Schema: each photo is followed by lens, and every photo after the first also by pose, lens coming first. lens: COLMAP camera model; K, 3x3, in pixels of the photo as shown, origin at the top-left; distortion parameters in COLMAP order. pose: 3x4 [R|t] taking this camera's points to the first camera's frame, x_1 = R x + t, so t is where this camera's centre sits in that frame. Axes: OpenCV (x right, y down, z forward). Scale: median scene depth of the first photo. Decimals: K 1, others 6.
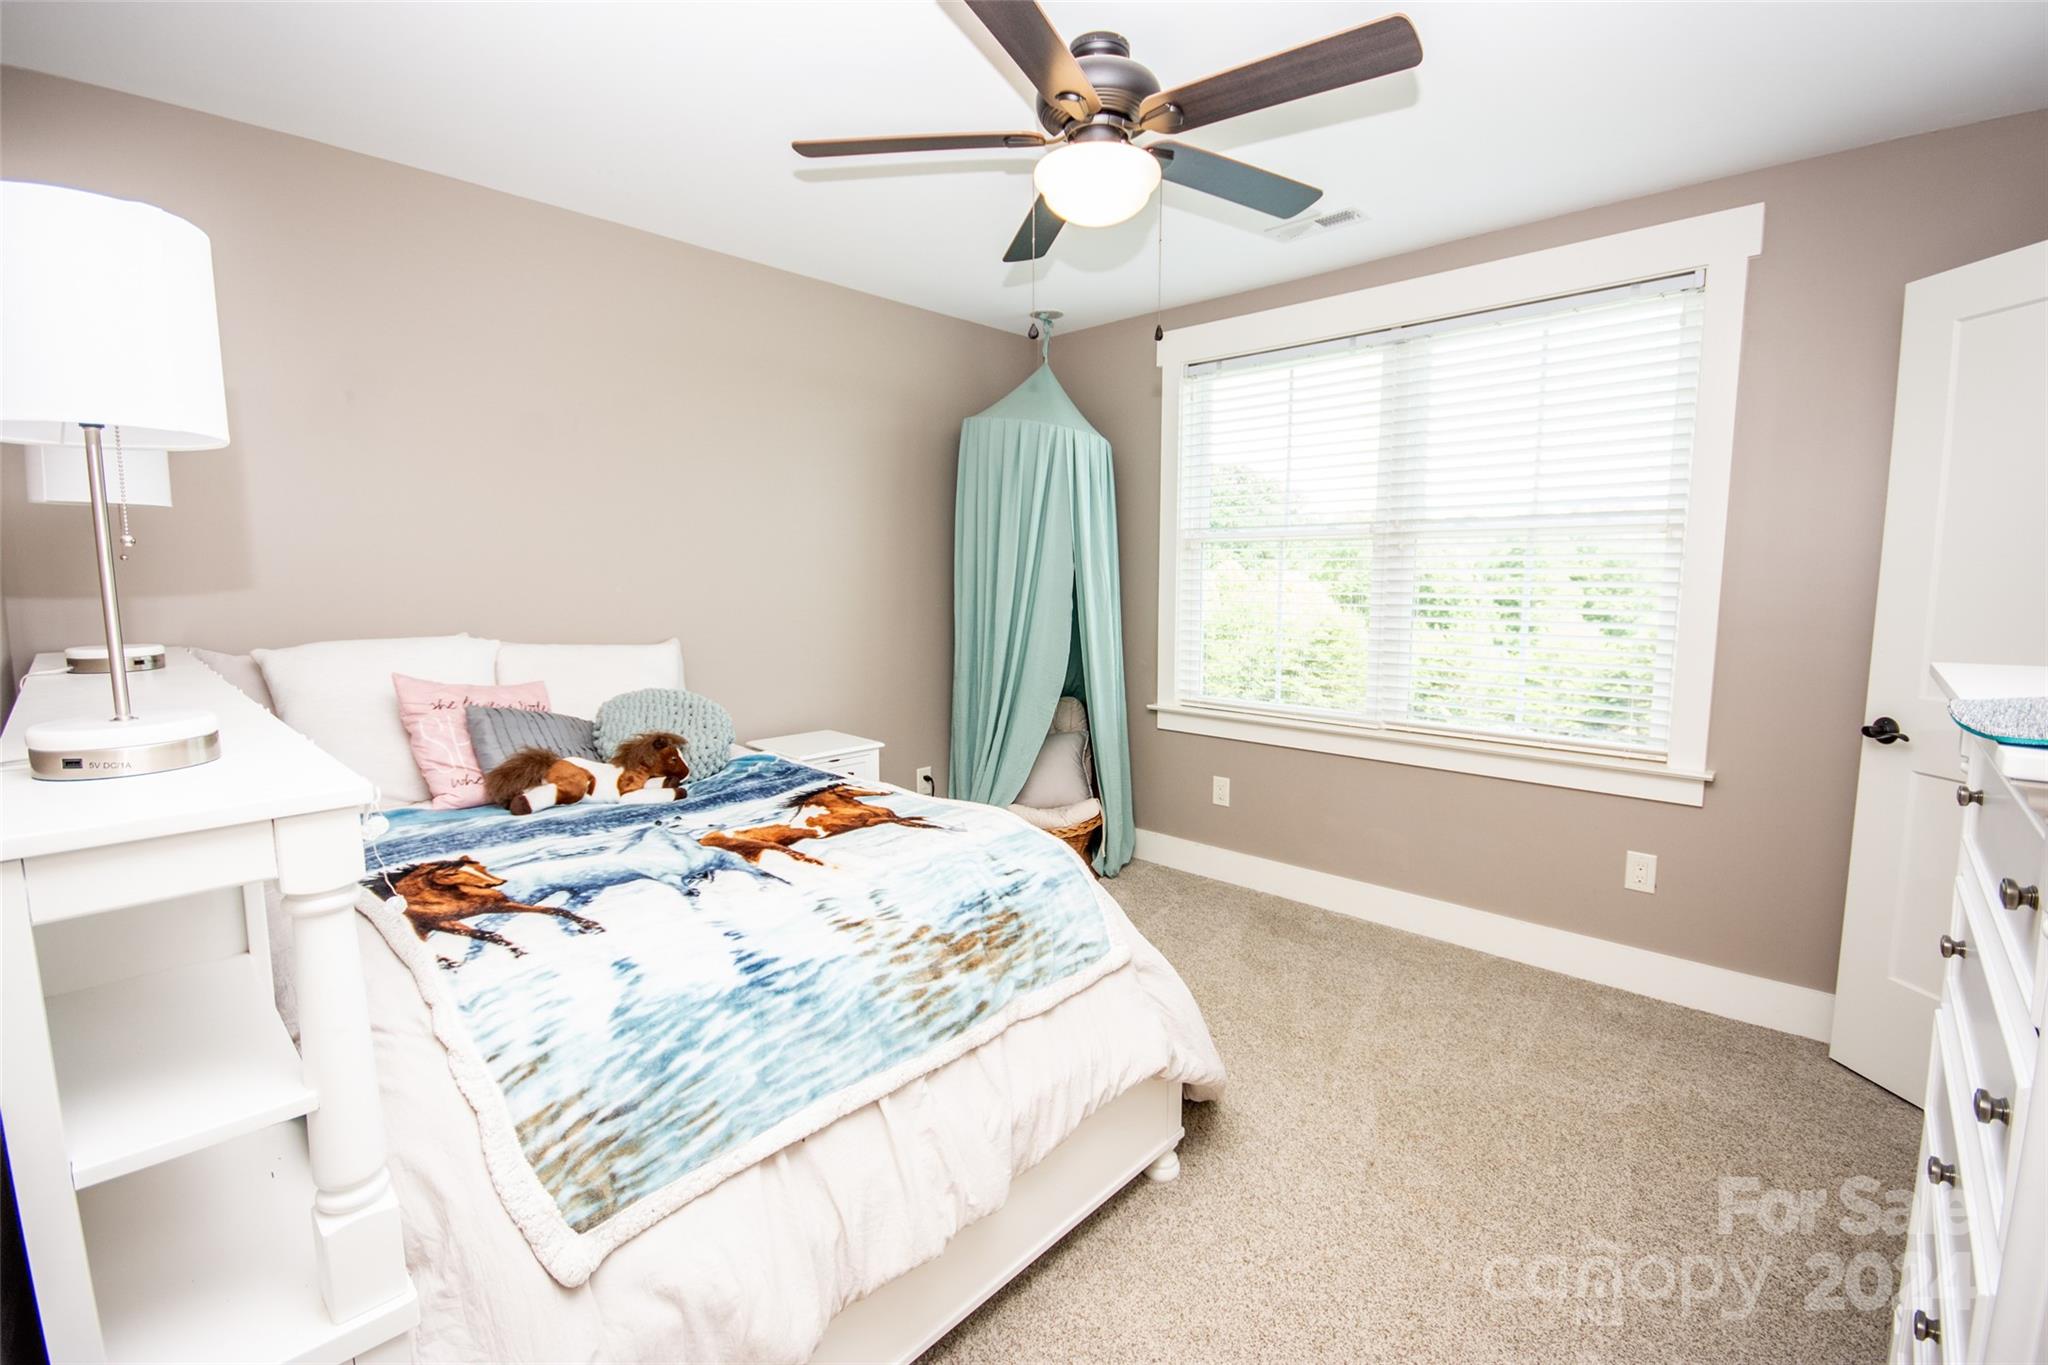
lens RADIAL K [[911.8, 0, 1014.7], [0, 911.8, 669.7], [0, 0, 1]] dist [-0.004091, -0.000793]
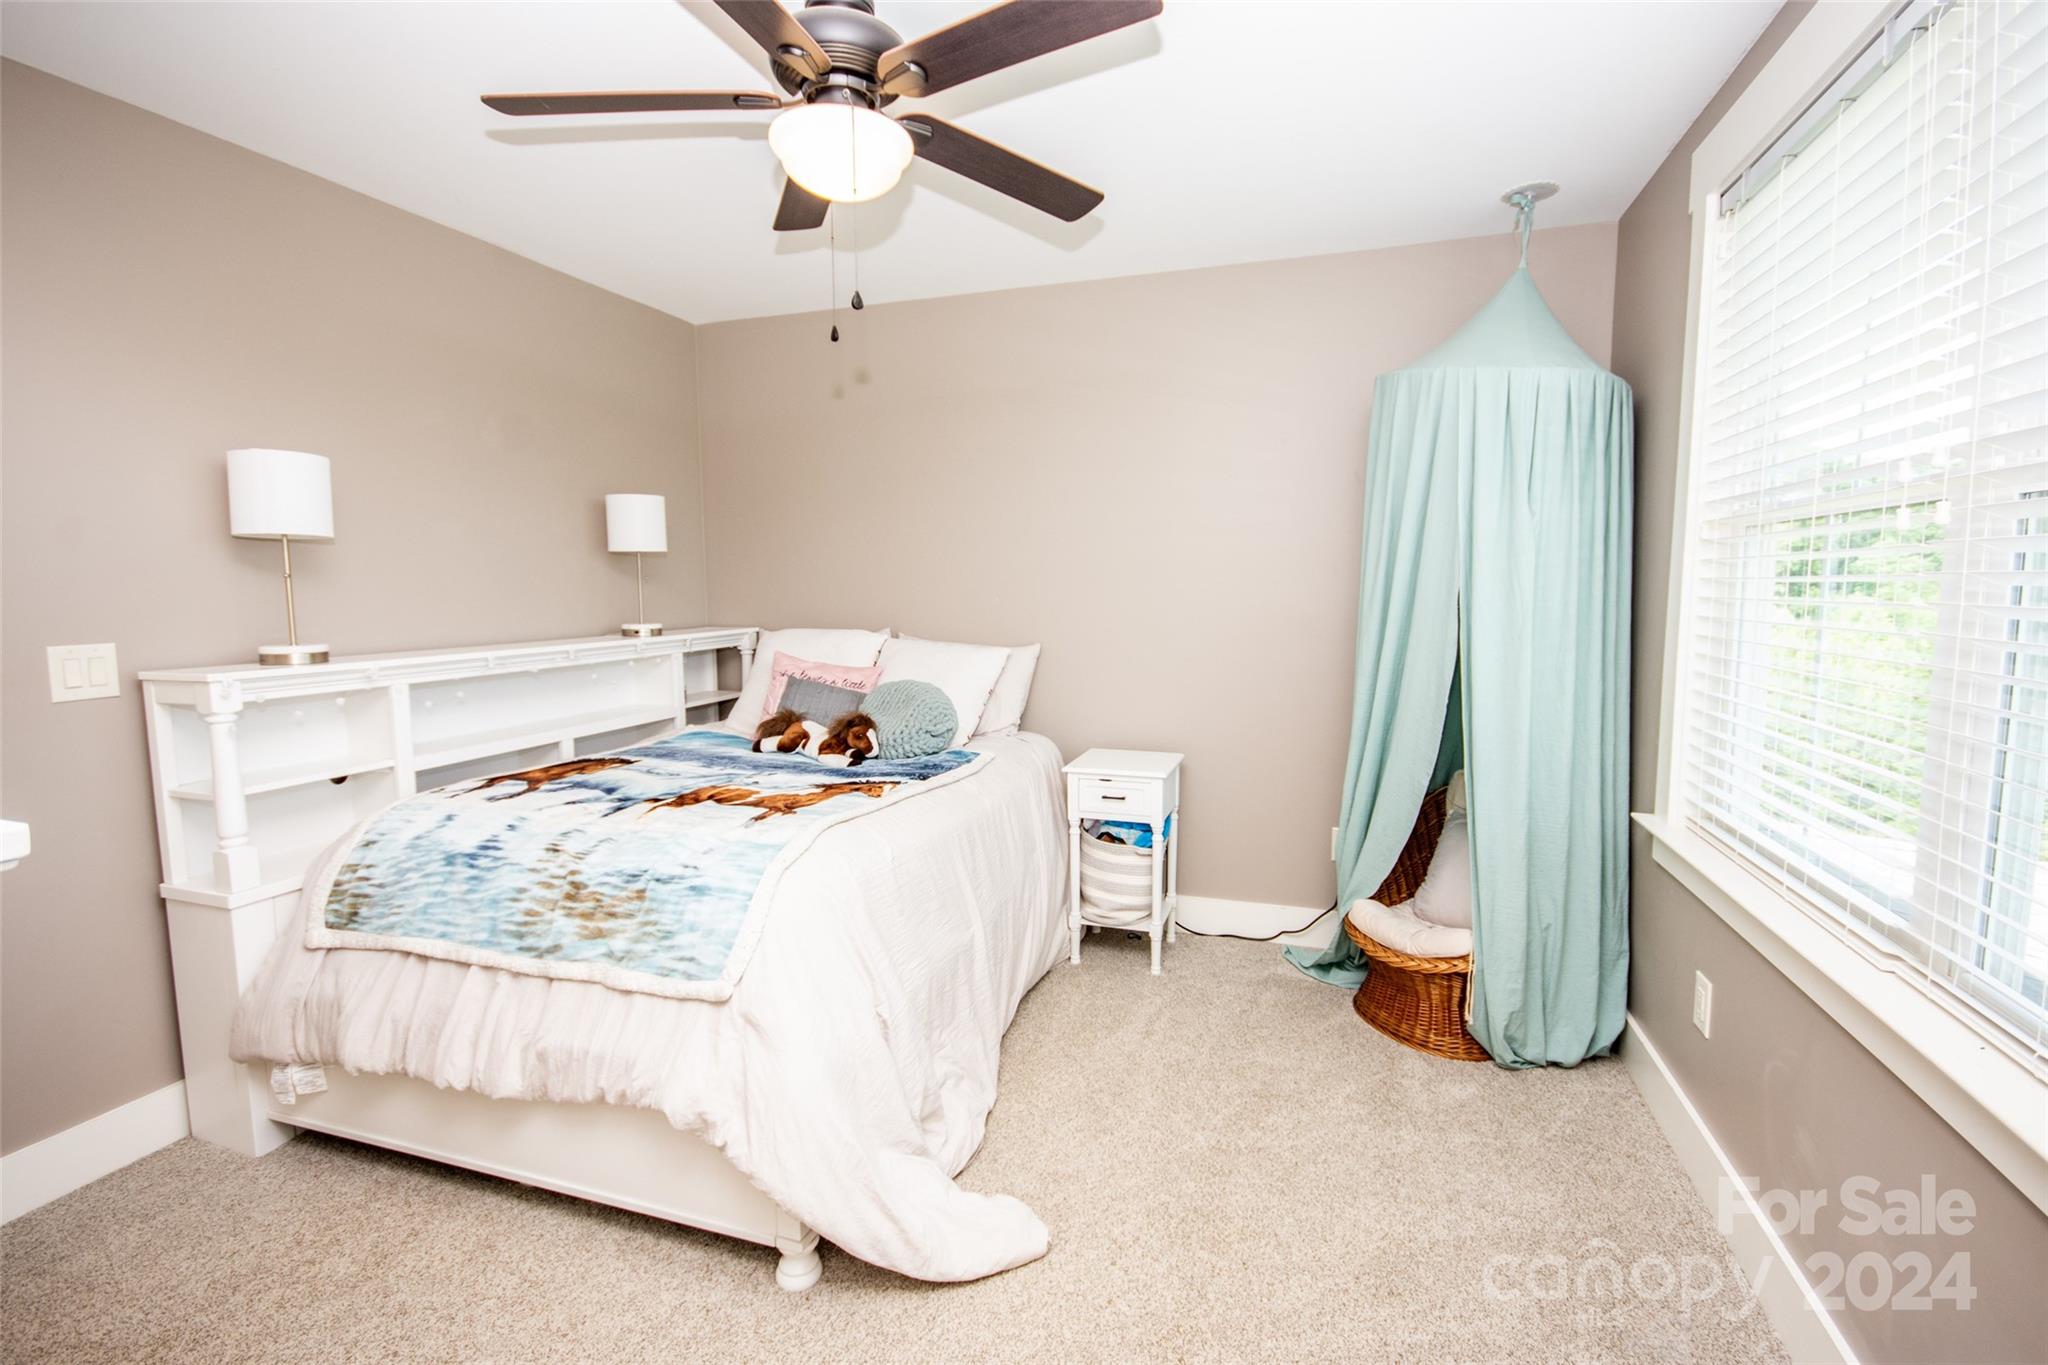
lens RADIAL K [[911.8, 0, 1014.7], [0, 911.8, 669.7], [0, 0, 1]] dist [-0.004091, -0.000793]
pose [[0.405374, 0.076765, -0.910922, 1.275763], [-0.086638, 0.995209, 0.045313, -0.099690], [0.910036, 0.060552, 0.410083, 1.042900]]
